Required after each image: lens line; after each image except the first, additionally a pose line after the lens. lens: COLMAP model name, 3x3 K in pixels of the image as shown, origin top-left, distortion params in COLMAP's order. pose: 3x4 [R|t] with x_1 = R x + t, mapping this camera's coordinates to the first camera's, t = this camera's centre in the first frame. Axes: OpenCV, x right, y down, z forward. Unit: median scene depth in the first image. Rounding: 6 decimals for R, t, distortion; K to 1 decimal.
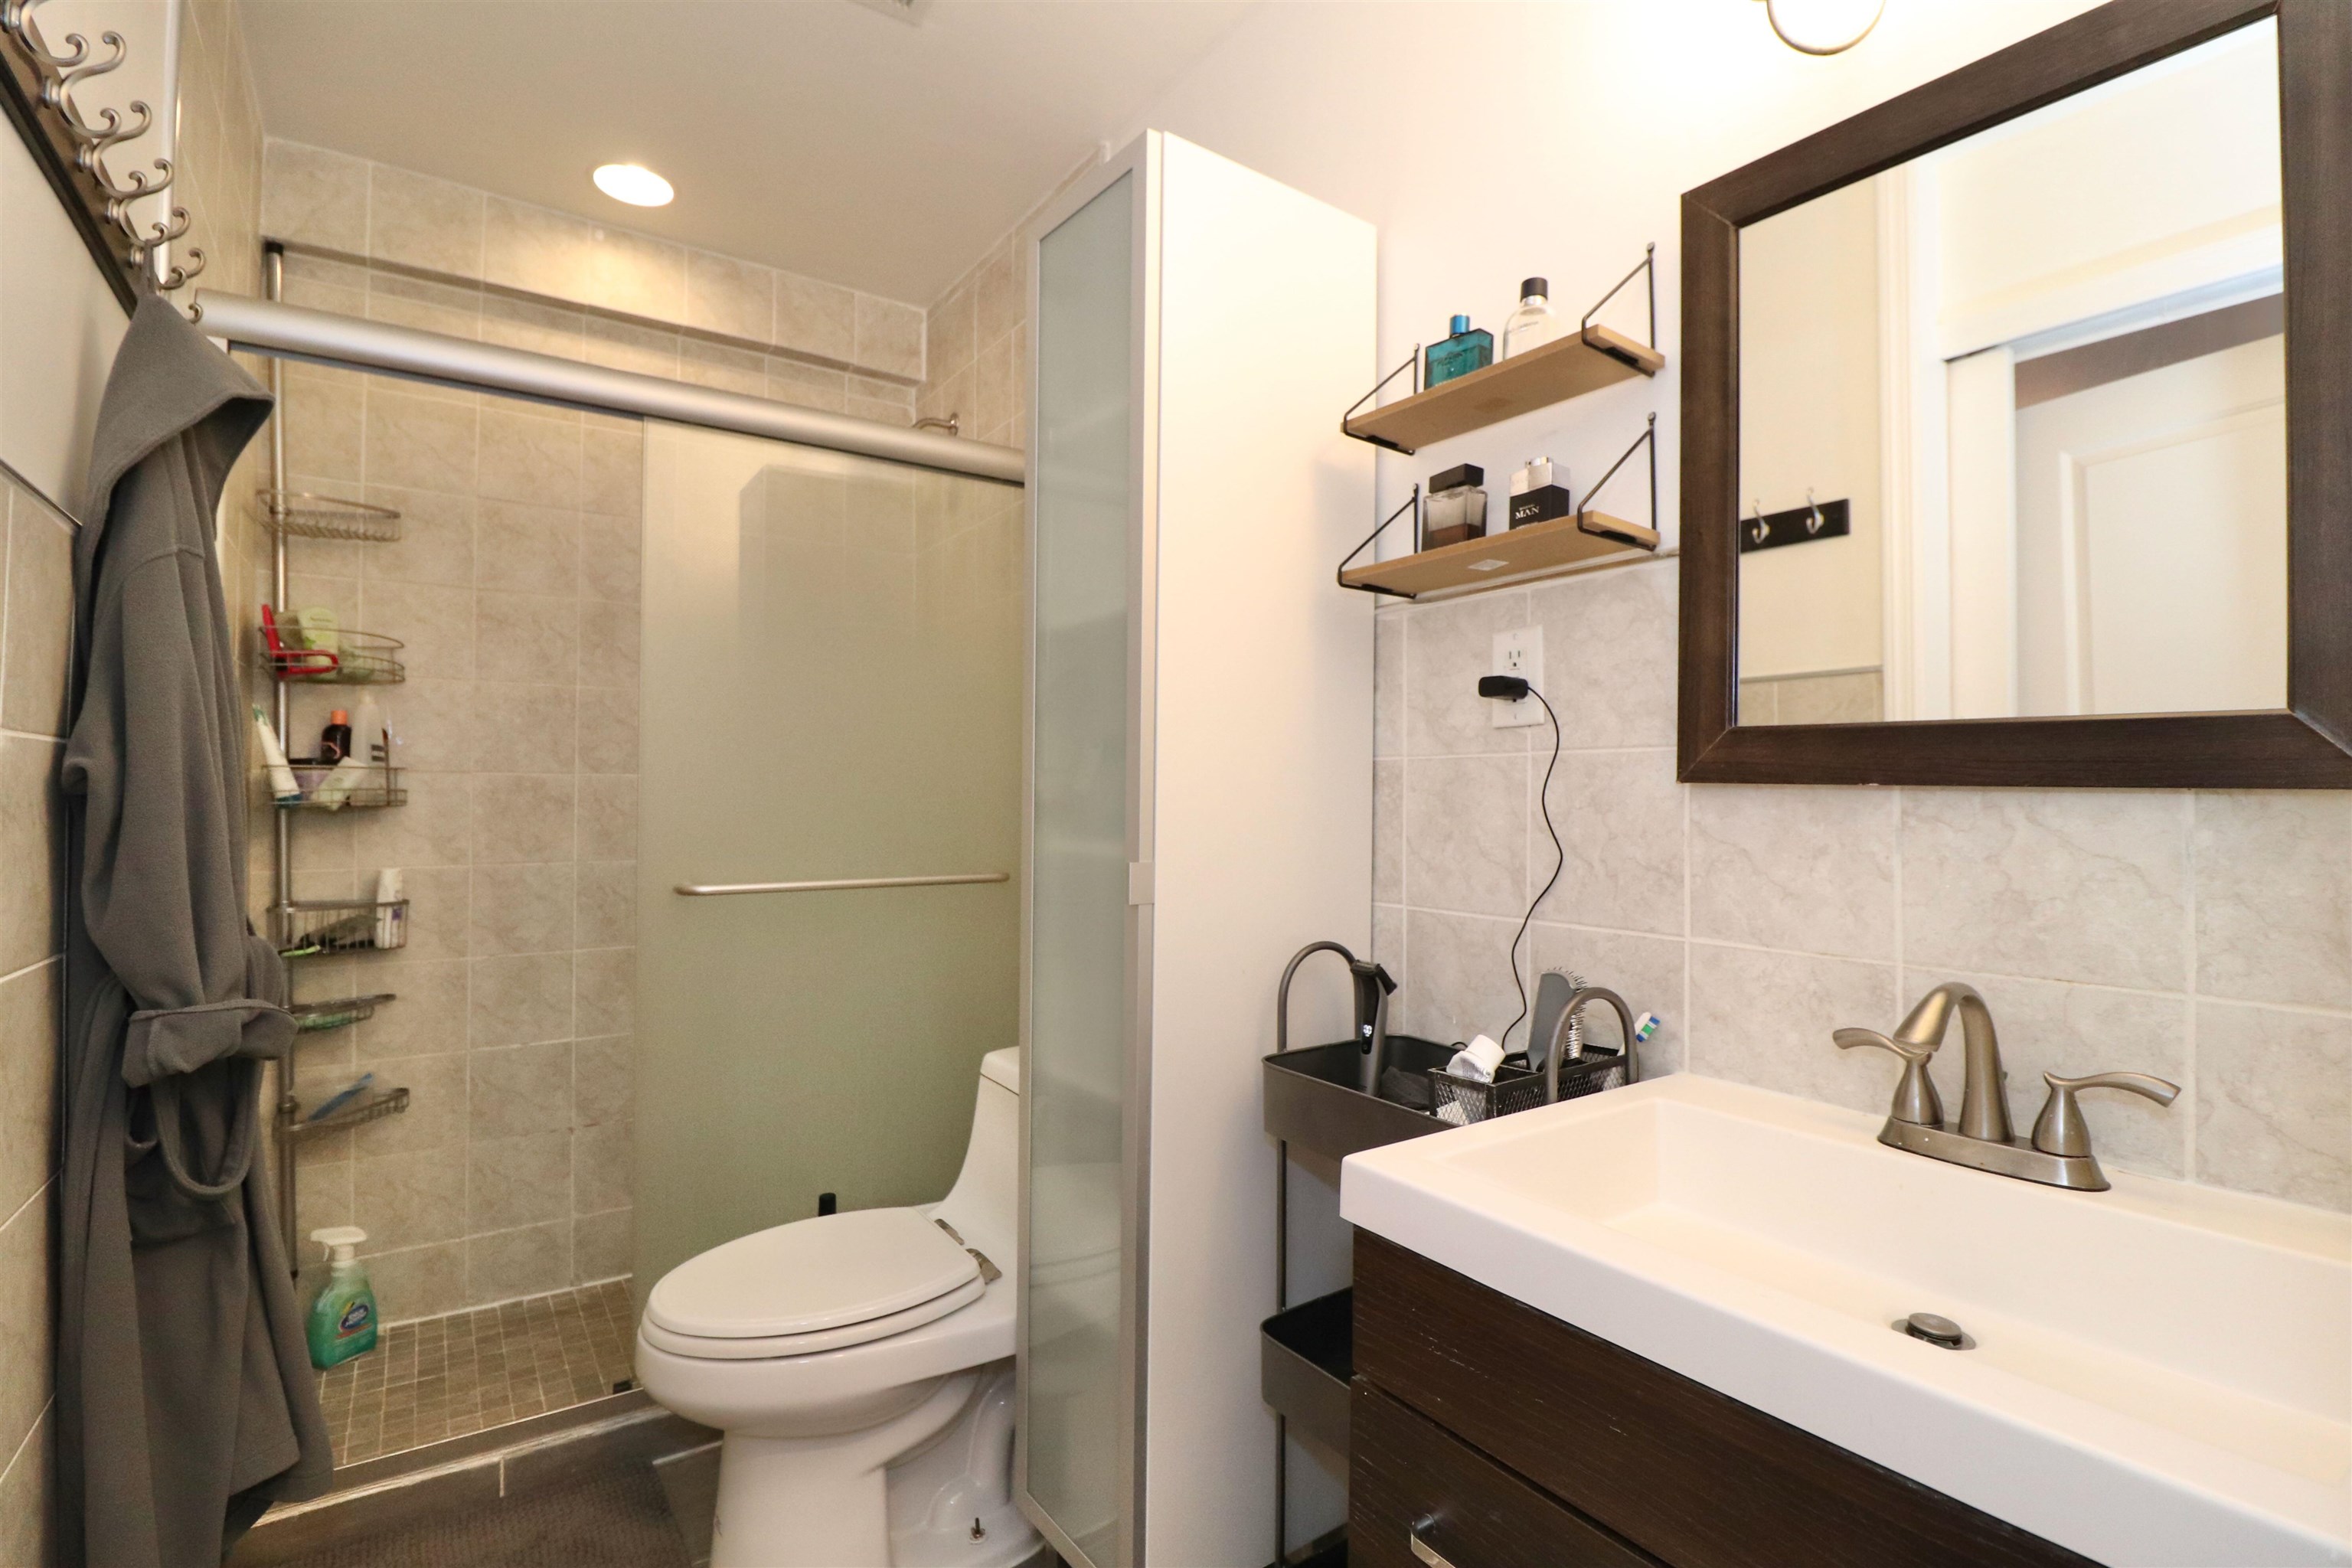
lens RADIAL K [[1116.0, 0, 1191.7], [0, 1116.0, 779.0], [0, 0, 1]] dist [0.000478, -0.013694]
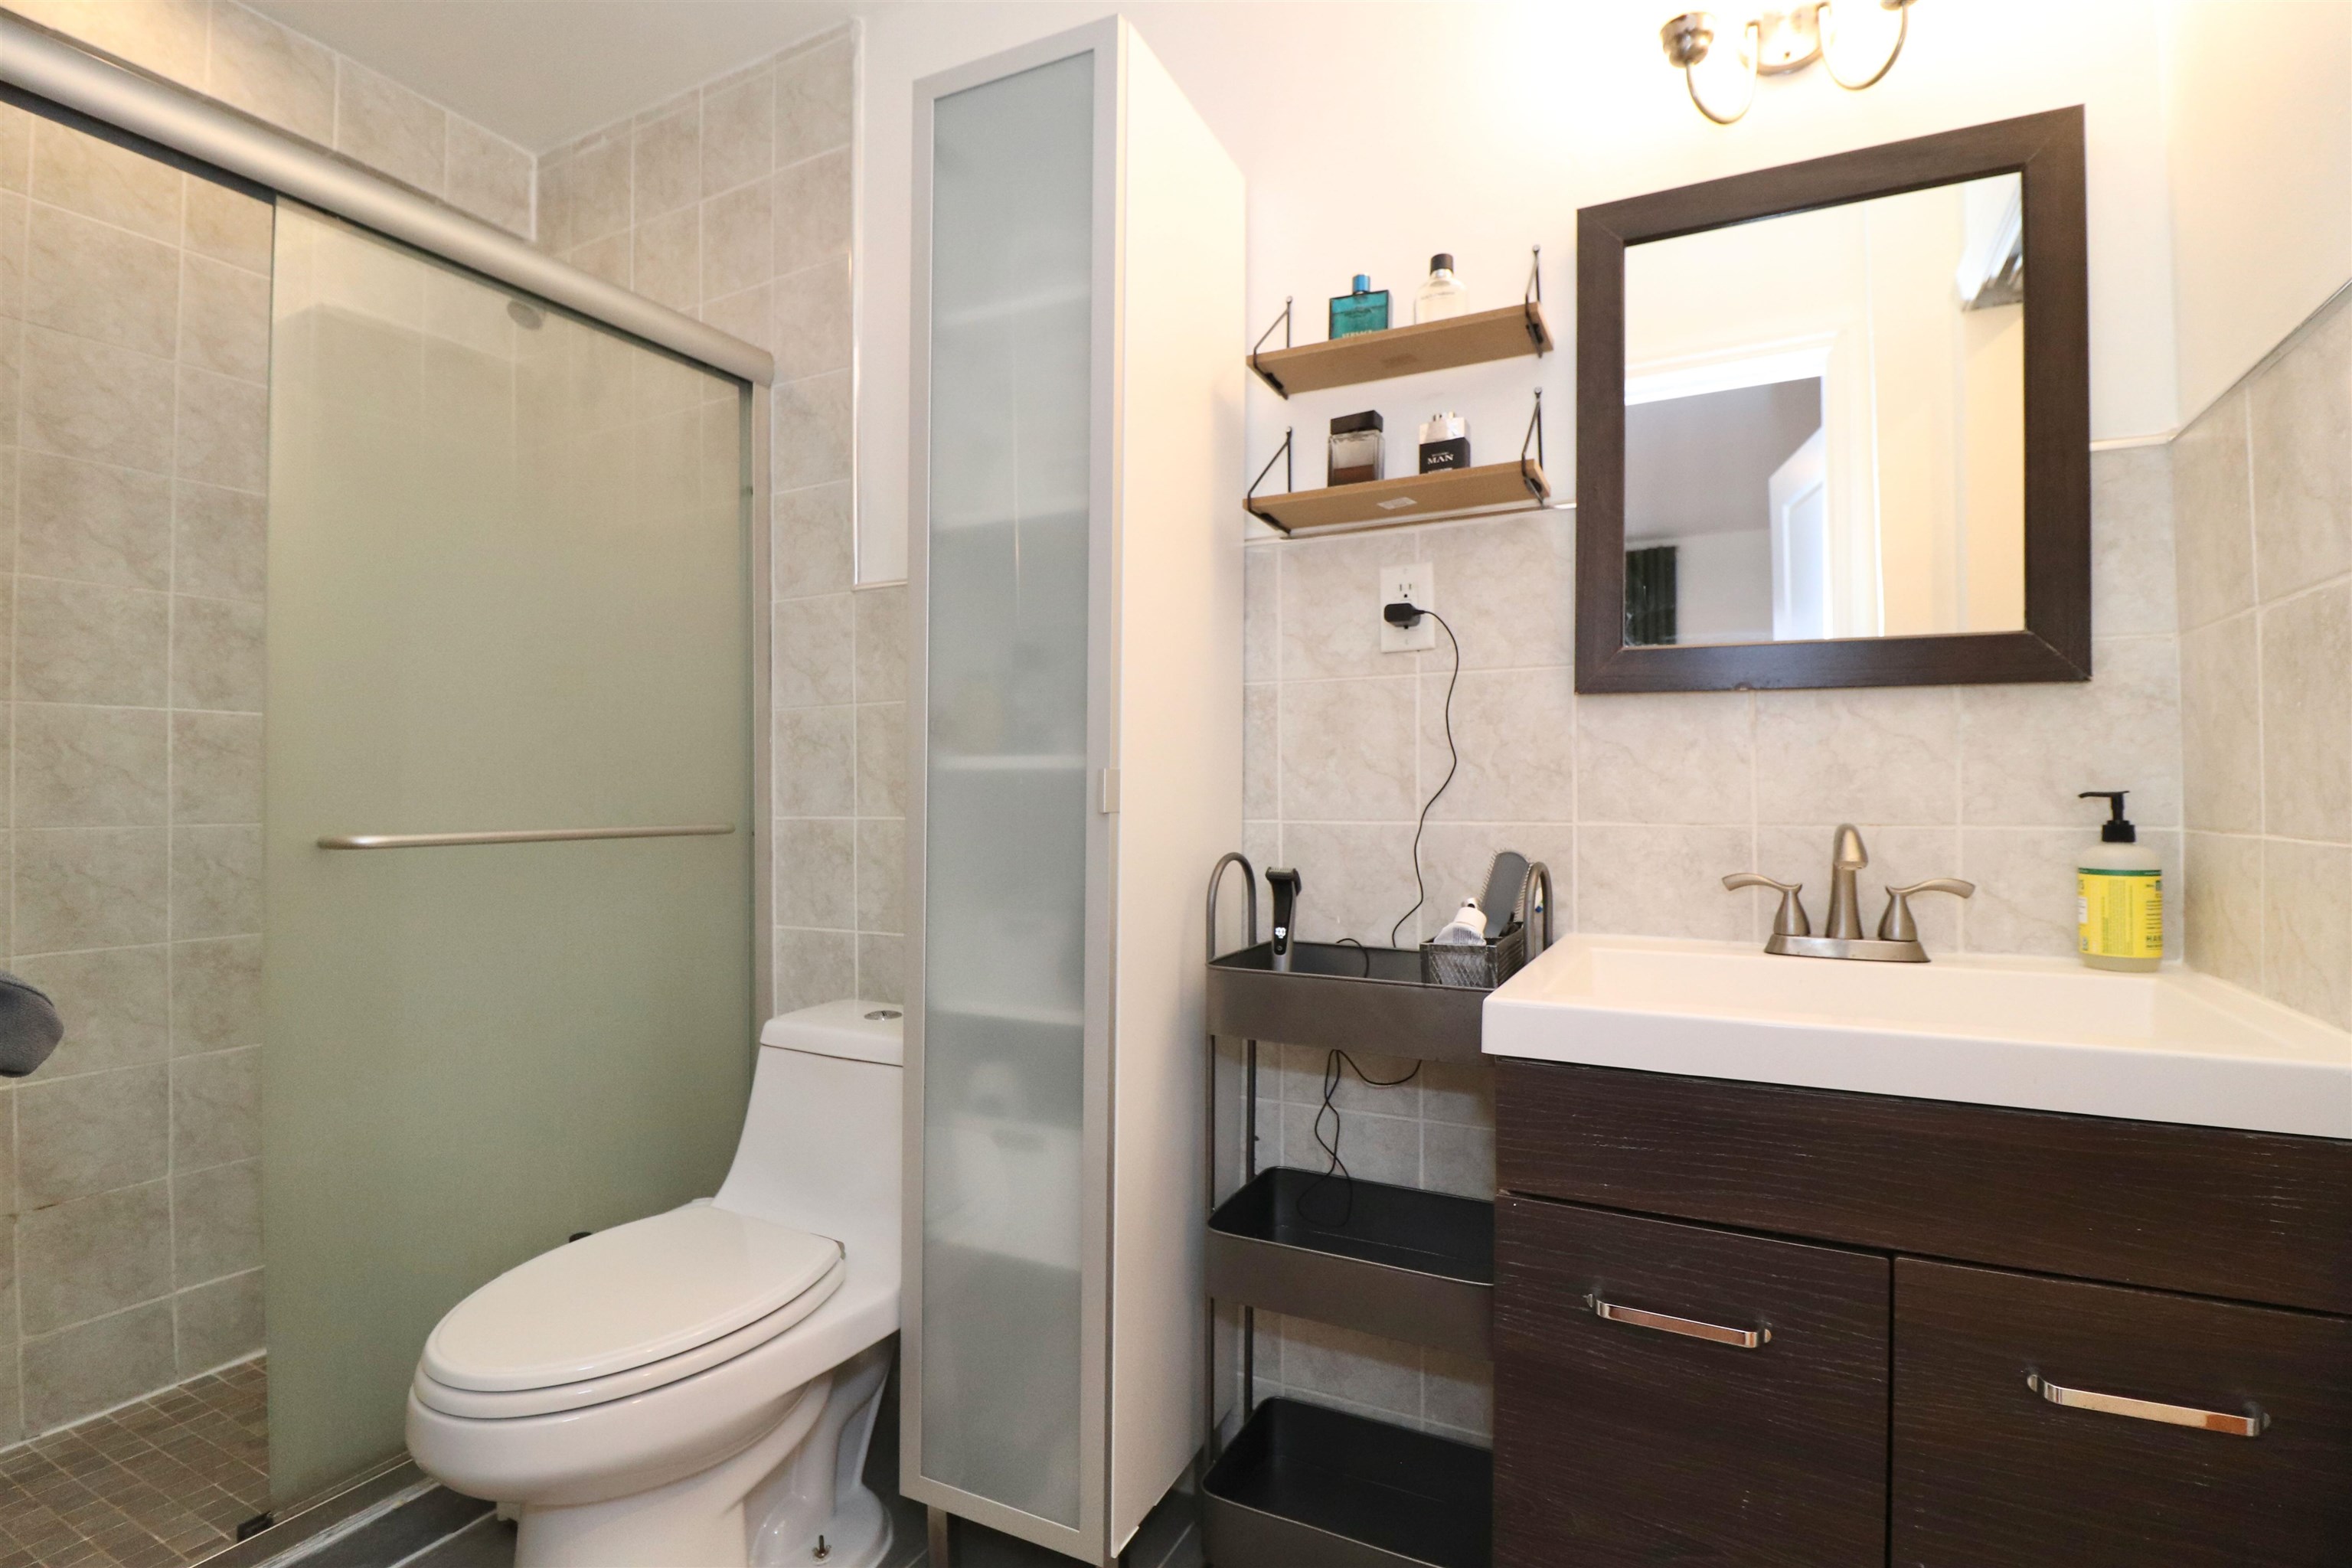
lens RADIAL K [[1116.0, 0, 1191.7], [0, 1116.0, 779.0], [0, 0, 1]] dist [0.000478, -0.013694]
pose [[0.879892, -0.001586, 0.475170, -0.429854], [0.000740, 0.999998, 0.001968, 0.078850], [-0.475172, -0.001380, 0.879892, 0.109508]]
